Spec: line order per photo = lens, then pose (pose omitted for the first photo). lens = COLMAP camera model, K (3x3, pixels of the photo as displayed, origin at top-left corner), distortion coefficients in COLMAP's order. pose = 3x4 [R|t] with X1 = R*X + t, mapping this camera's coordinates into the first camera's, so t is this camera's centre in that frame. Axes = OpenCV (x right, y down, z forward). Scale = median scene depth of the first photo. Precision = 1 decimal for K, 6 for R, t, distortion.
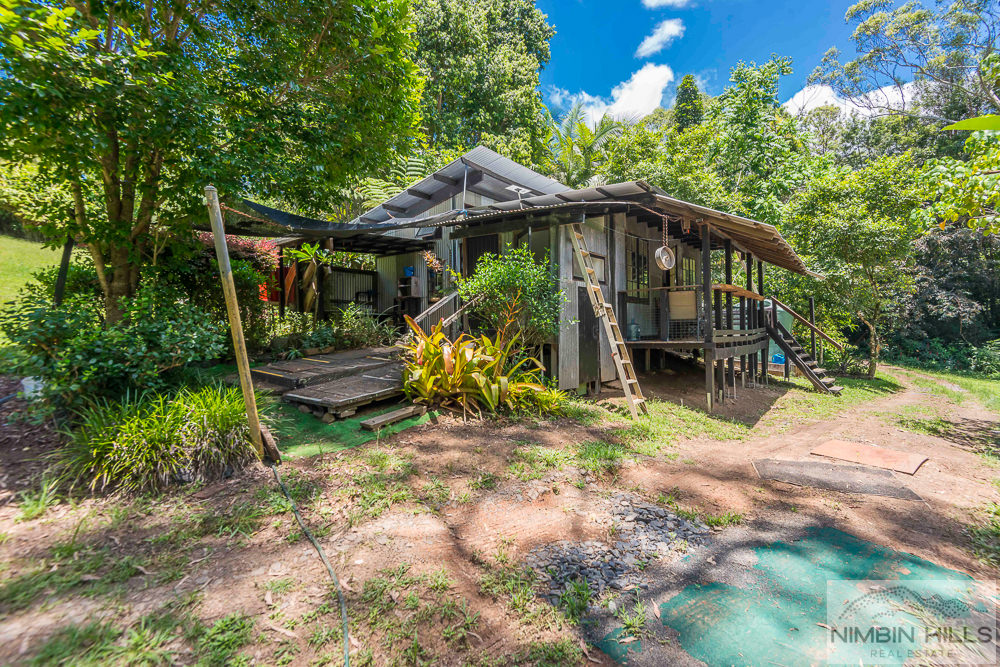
lens RADIAL K [[458.5, 0, 507.3], [0, 458.5, 330.3], [0, 0, 1]] dist [0.015864, -0.000567]
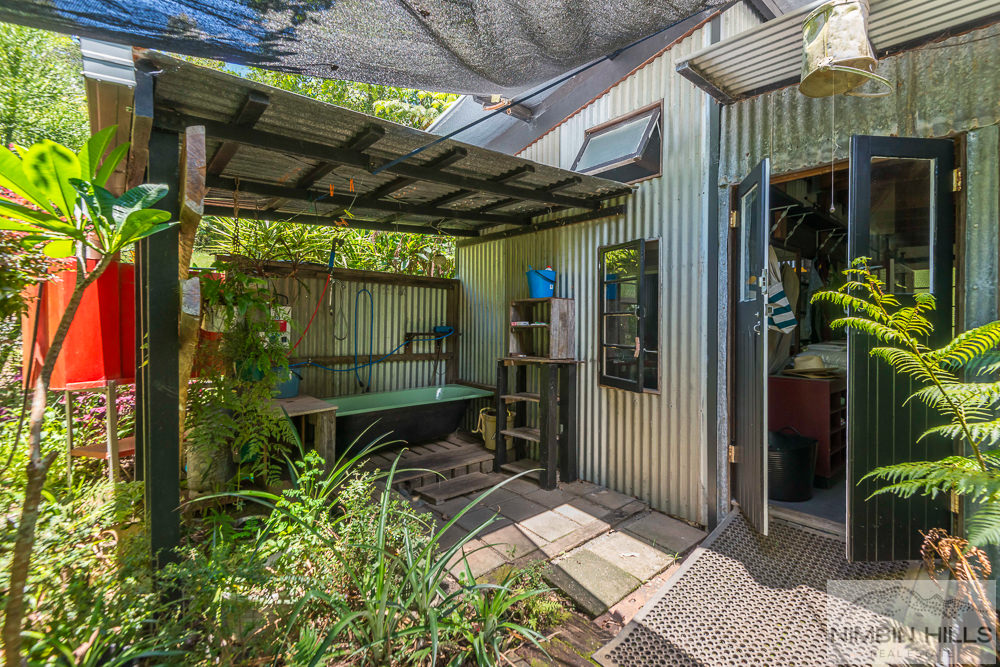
lens RADIAL K [[458.5, 0, 500.4], [0, 458.5, 332.2], [0, 0, 1]] dist [0.015864, -0.000567]
pose [[0.976650, 0.026644, -0.213180, -0.202522], [-0.023799, 0.999590, 0.015901, -0.113825], [0.213516, -0.010456, 0.976884, 0.777491]]
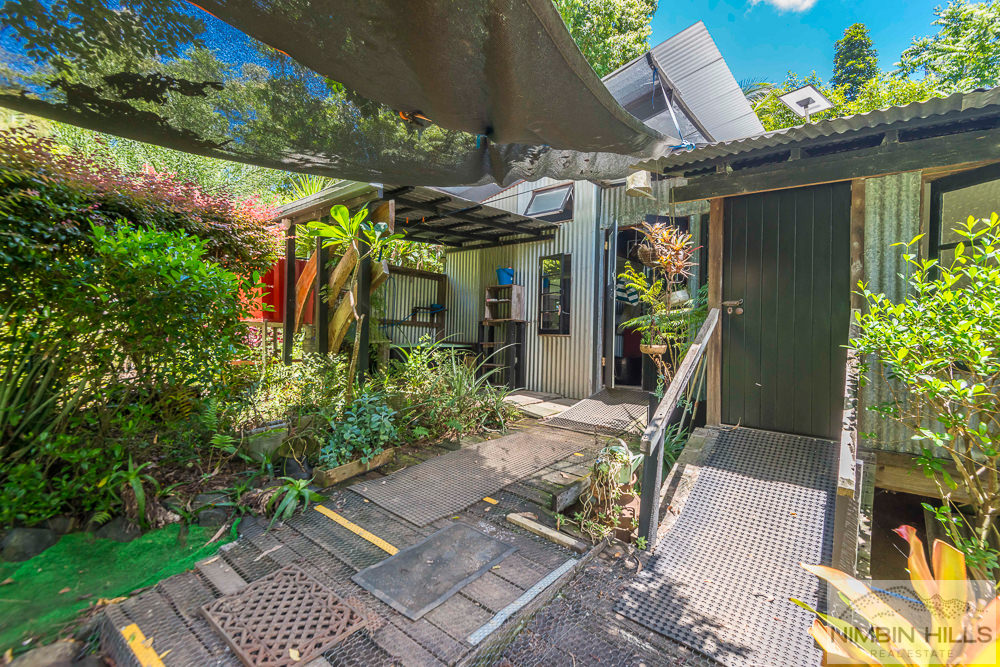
lens RADIAL K [[458.5, 0, 496.0], [0, 458.5, 333.4], [0, 0, 1]] dist [0.015864, -0.000567]
pose [[0.996533, 0.045797, -0.069457, -0.217416], [-0.046608, 0.998862, -0.010101, -0.058012], [0.068915, 0.013303, 0.997534, 0.492393]]
